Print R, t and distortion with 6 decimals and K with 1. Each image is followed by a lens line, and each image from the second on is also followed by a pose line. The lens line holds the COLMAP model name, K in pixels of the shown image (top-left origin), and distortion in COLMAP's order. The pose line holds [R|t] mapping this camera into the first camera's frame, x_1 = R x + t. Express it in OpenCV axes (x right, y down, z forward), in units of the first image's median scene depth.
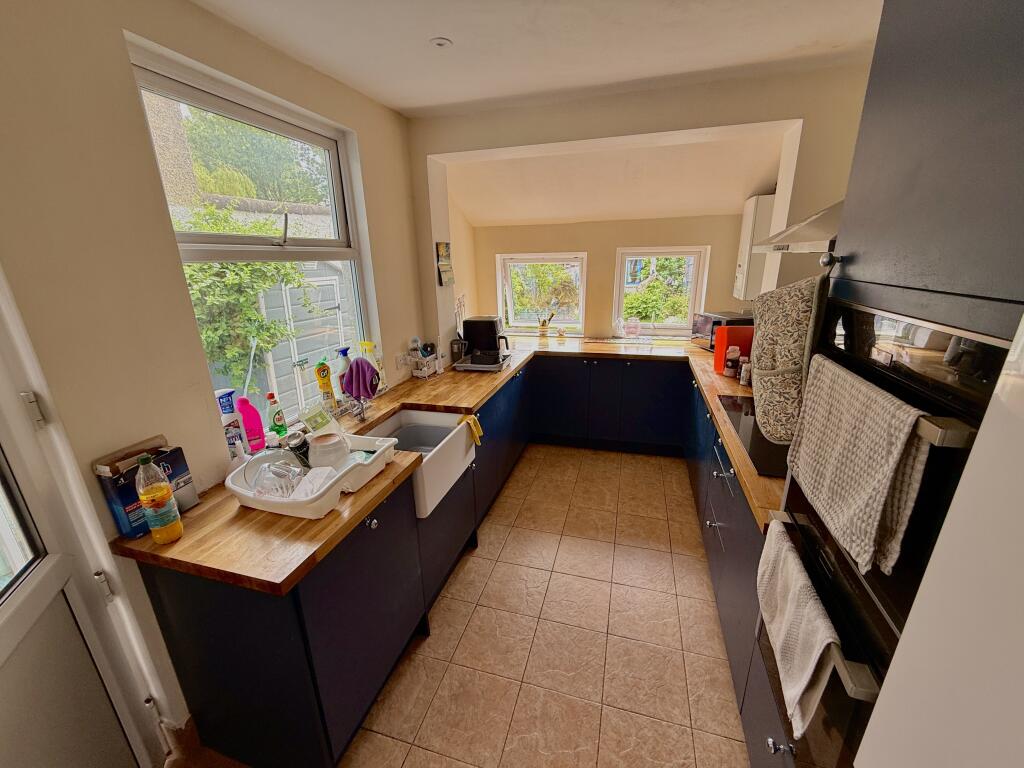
lens RADIAL K [[408.9, 0, 512.4], [0, 408.9, 383.1], [0, 0, 1]] dist [0.001823, -0.000600]
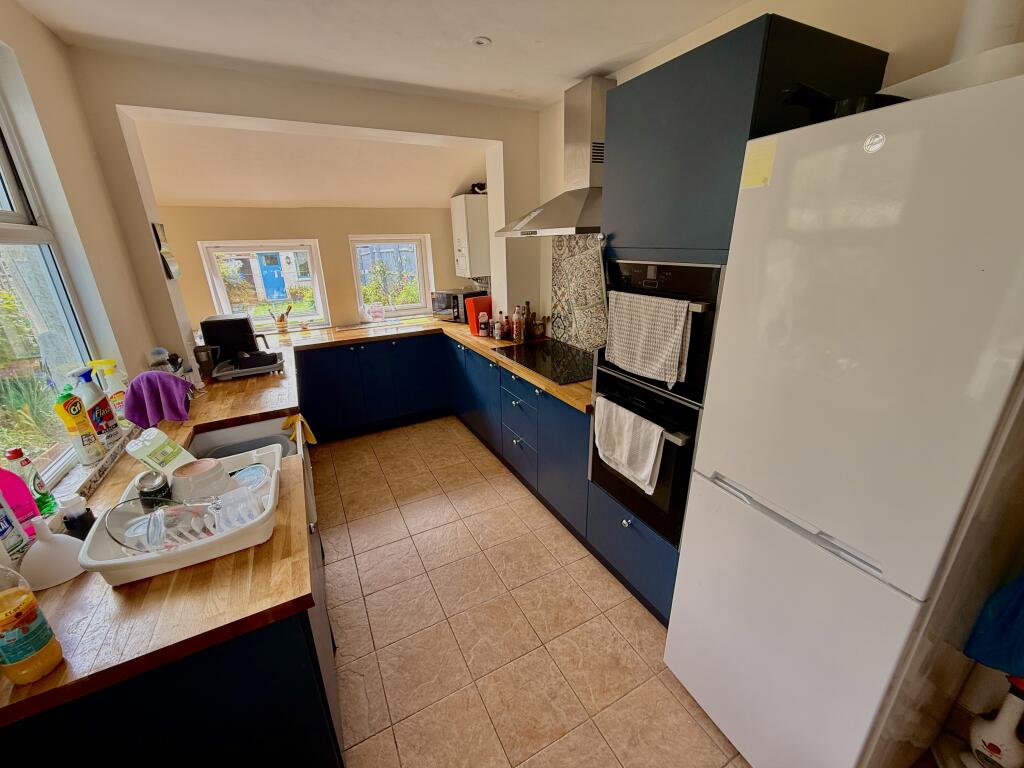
lens RADIAL K [[408.9, 0, 508.8], [0, 408.9, 383.7], [0, 0, 1]] dist [0.001823, -0.000600]
pose [[0.718668, -0.225532, 0.657763, -0.292821], [0.213504, 0.971817, 0.099942, 0.017164], [-0.661765, 0.068610, 0.746565, 0.002550]]
